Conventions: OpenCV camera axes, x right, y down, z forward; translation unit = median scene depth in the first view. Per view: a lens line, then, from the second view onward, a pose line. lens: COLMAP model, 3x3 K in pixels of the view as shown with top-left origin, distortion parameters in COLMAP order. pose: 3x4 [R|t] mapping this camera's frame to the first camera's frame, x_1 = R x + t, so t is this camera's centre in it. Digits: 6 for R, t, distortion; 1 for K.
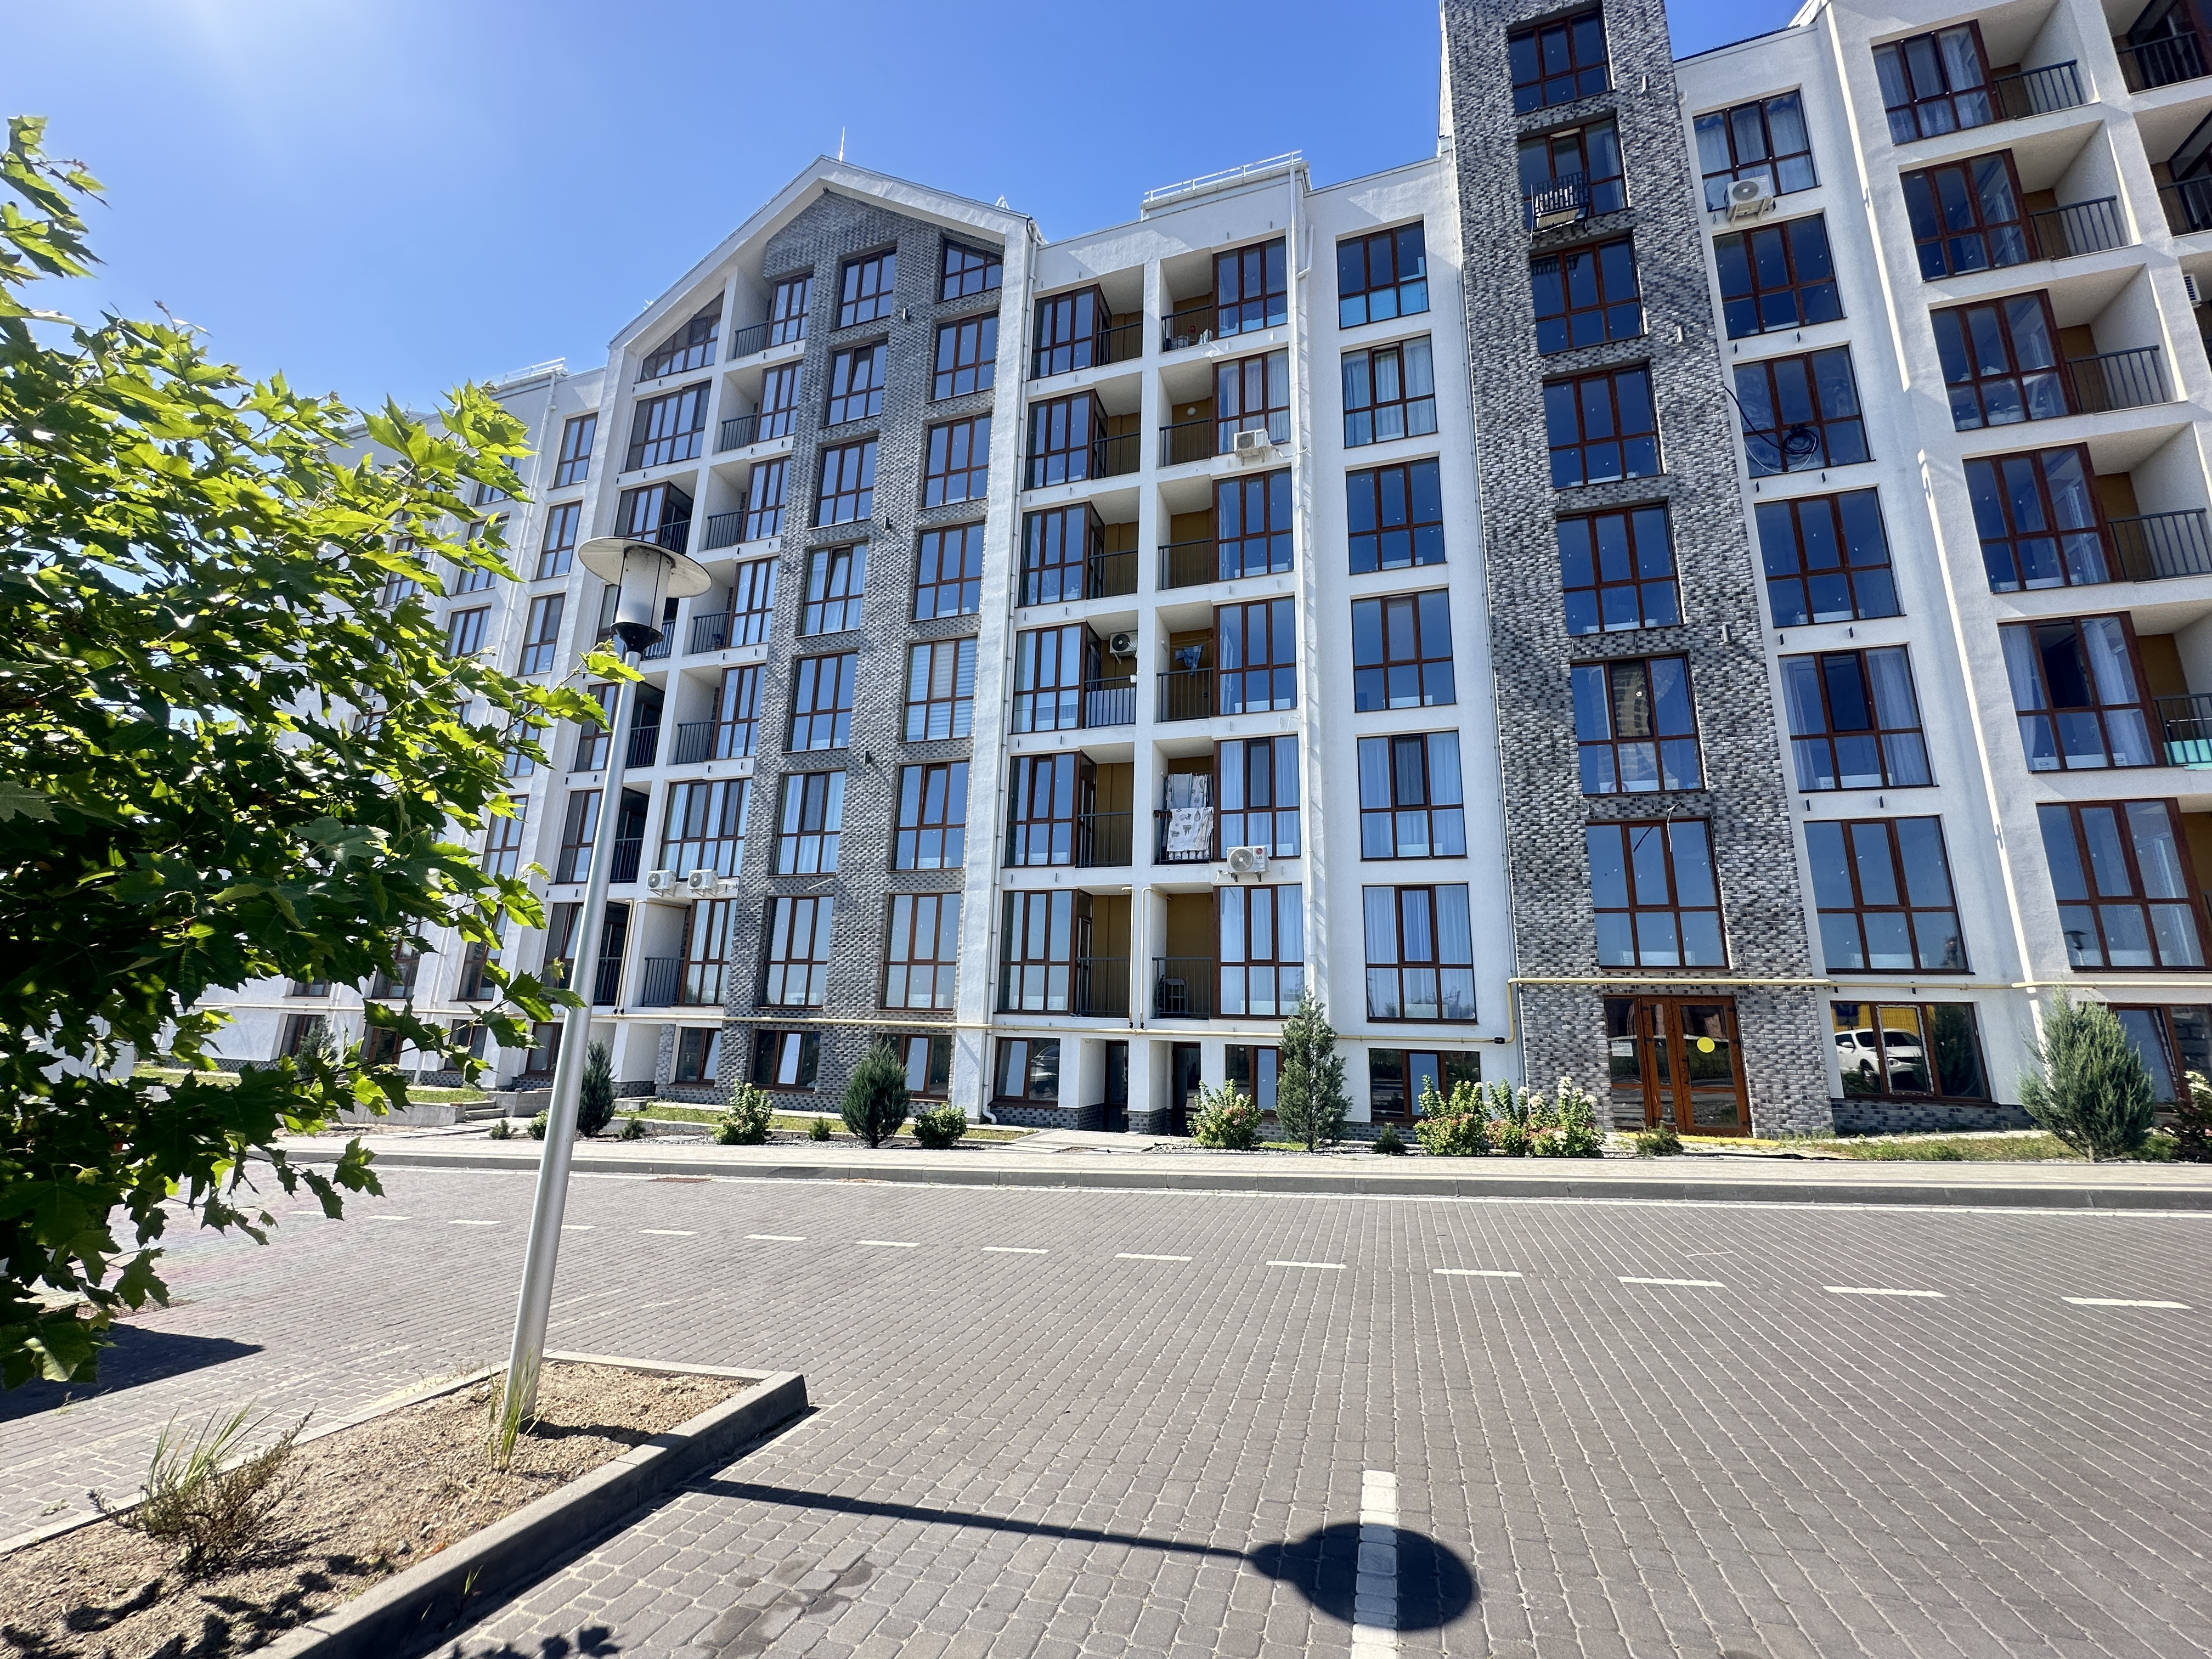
lens RADIAL K [[877.4, 0, 1131.6], [0, 877.4, 832.9], [0, 0, 1]] dist [-0.000418, -0.000058]
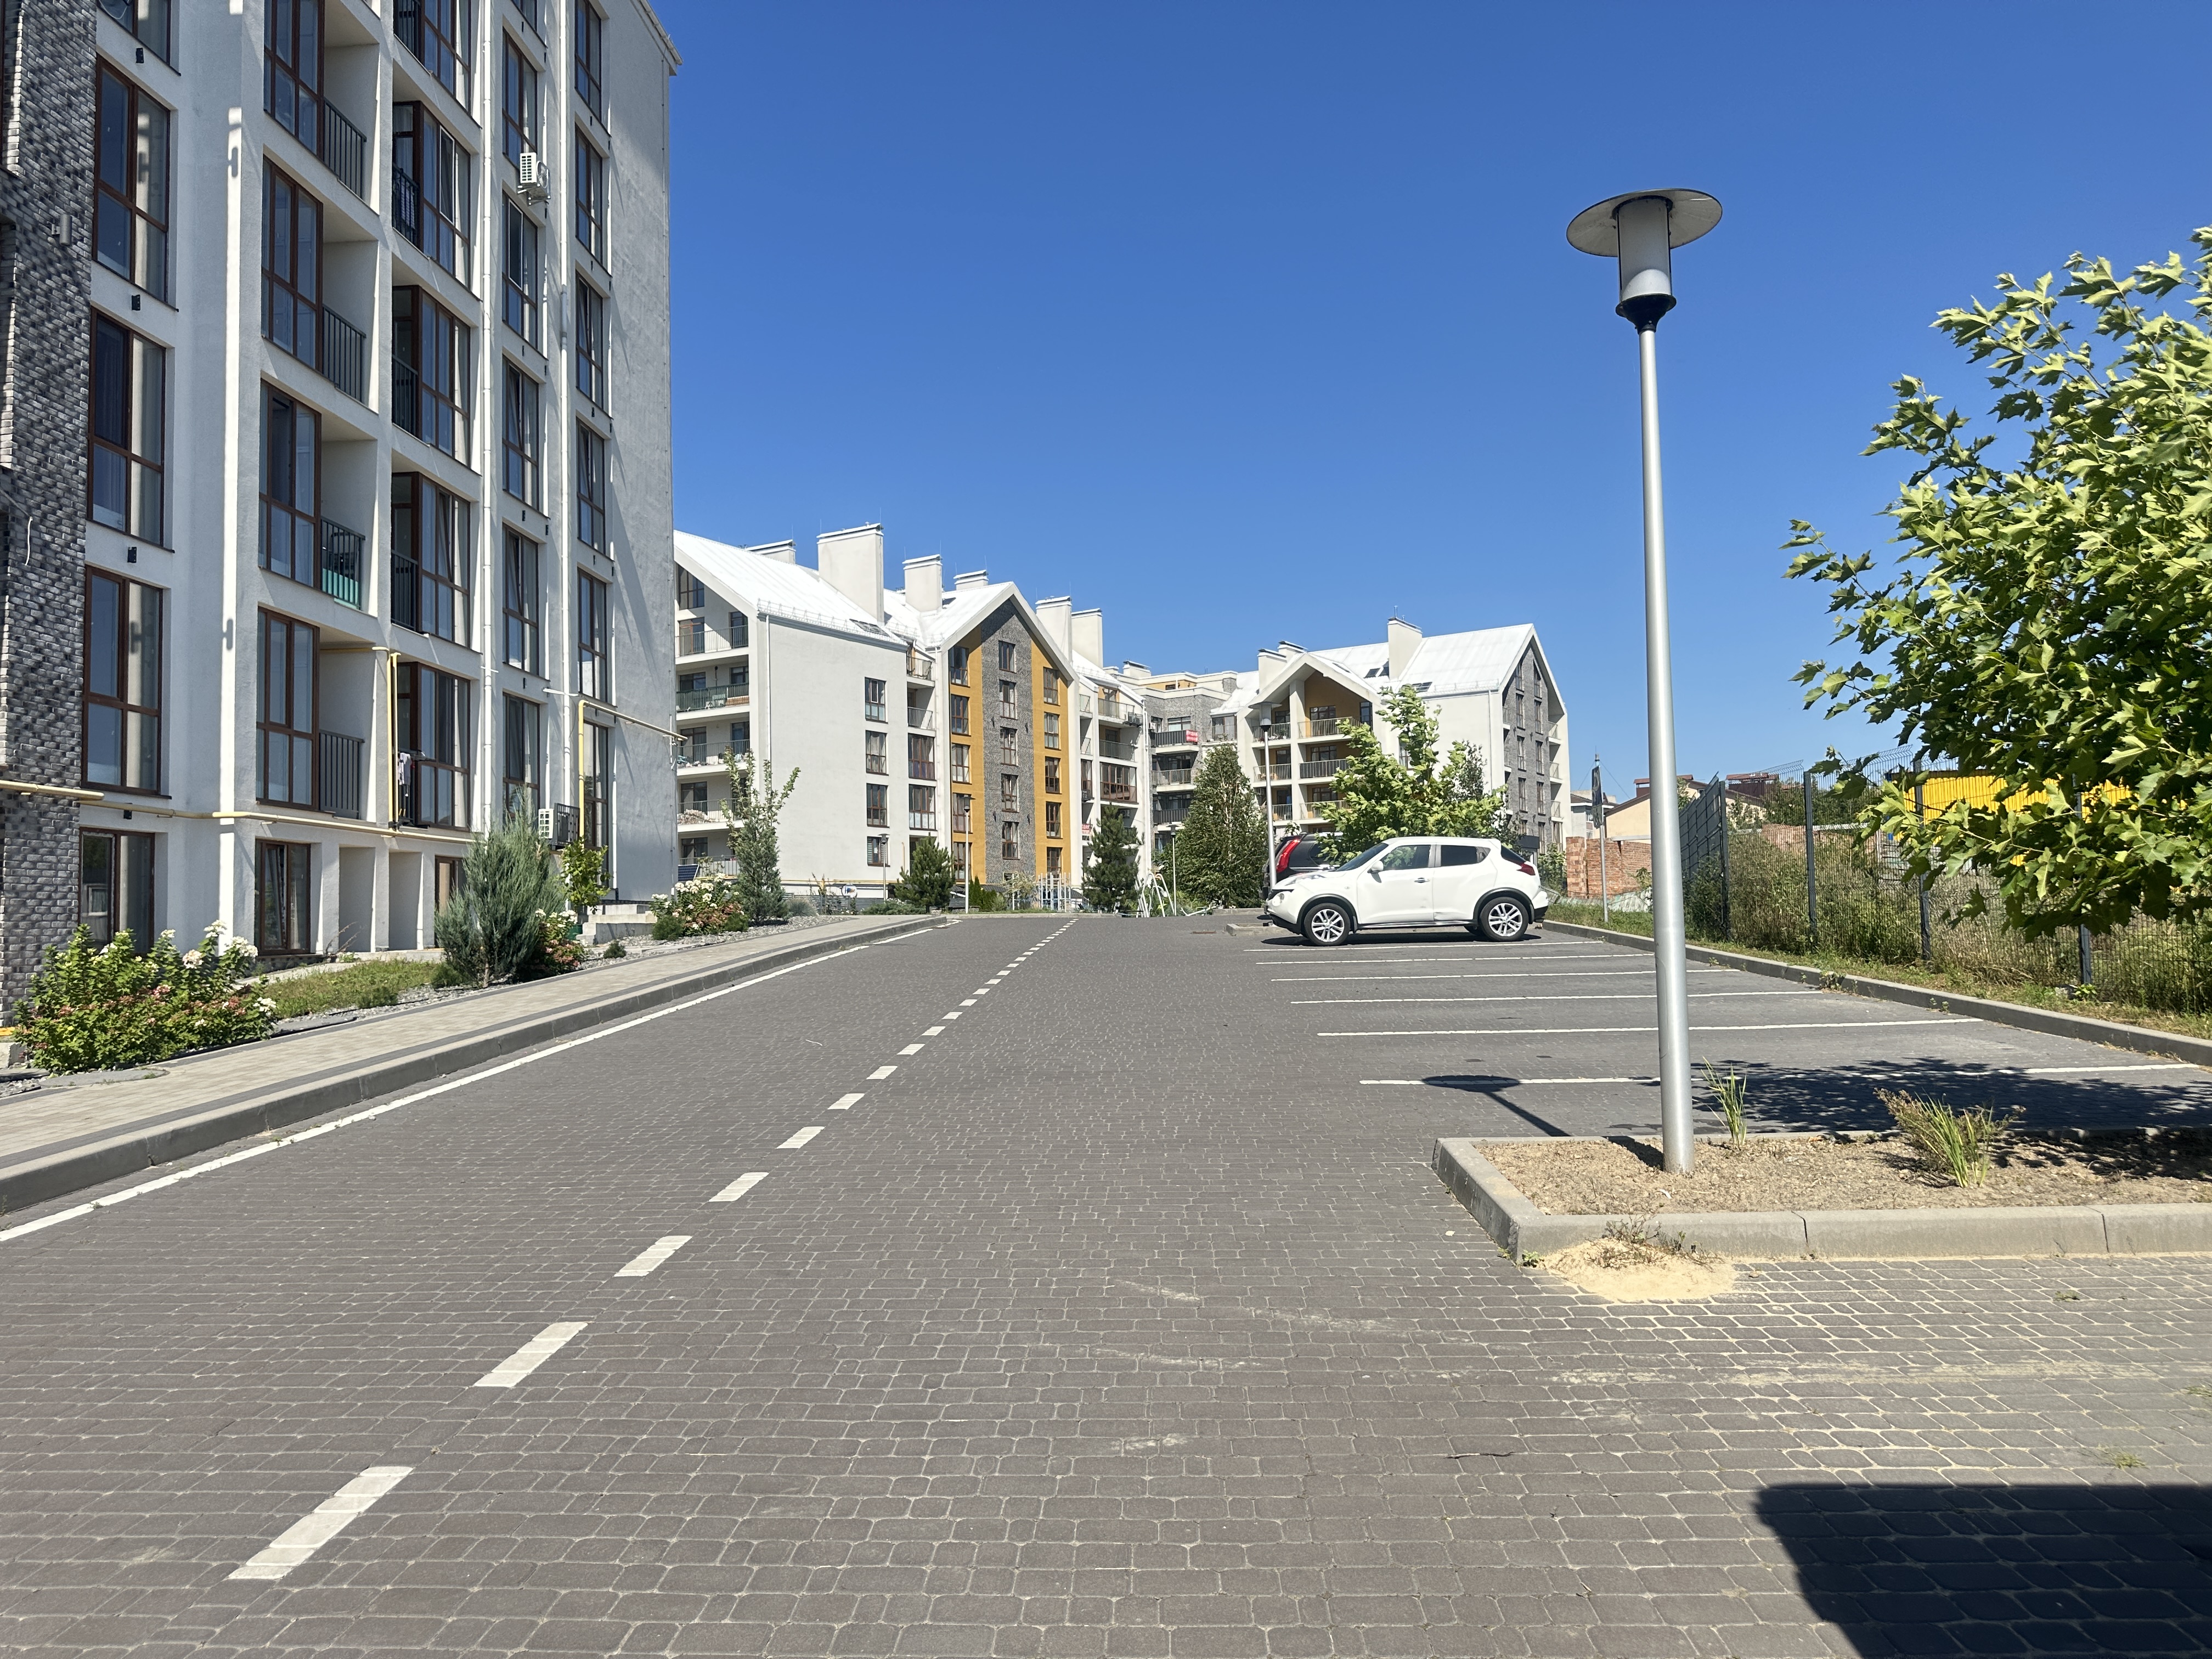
lens RADIAL K [[1518.6, 0, 1108.1], [0, 1518.6, 840.7], [0, 0, 1]] dist [0.005906, -0.036194]
pose [[-0.268939, 0.032883, 0.962596, -0.550373], [-0.204226, 0.974745, -0.090357, 0.144625], [-0.941256, -0.220887, -0.255432, 0.531119]]
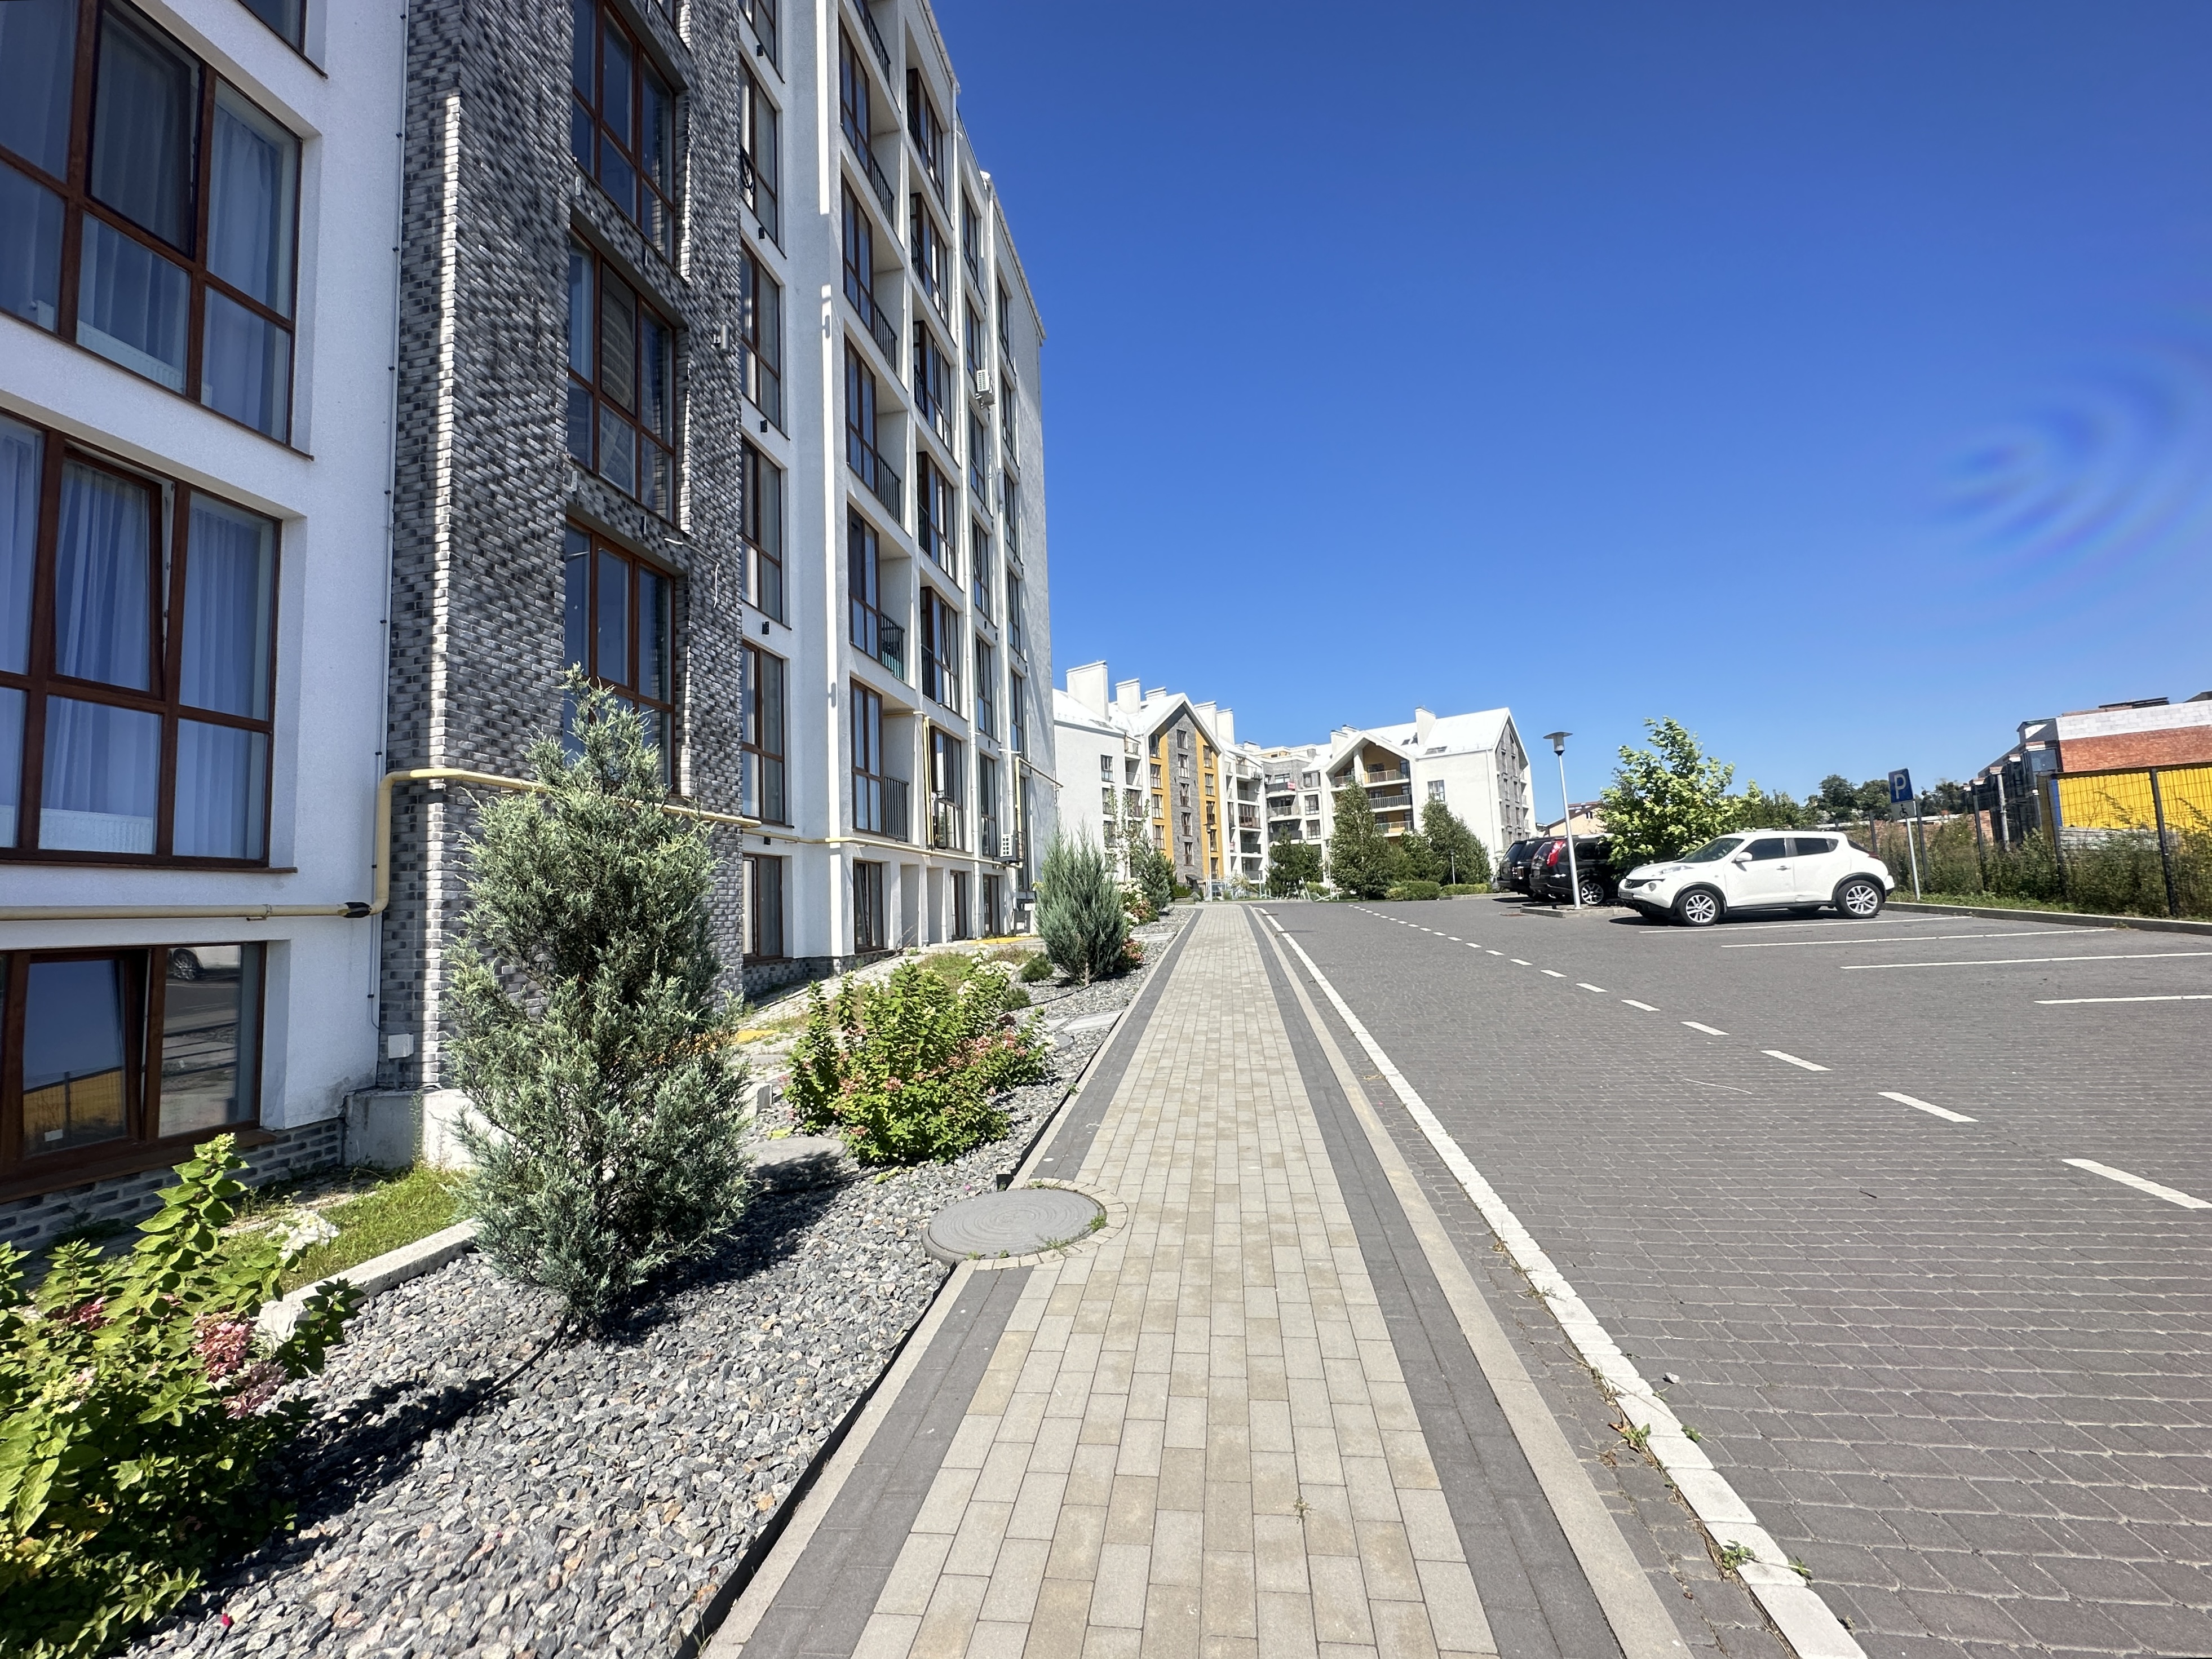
lens RADIAL K [[894.8, 0, 1106.0], [0, 894.8, 829.5], [0, 0, 1]] dist [-0.033895, -0.000106]
pose [[-0.160333, 0.066499, 0.984820, -0.054150], [-0.186068, 0.977804, -0.096318, 0.187736], [-0.969367, -0.198687, -0.144401, 0.783618]]
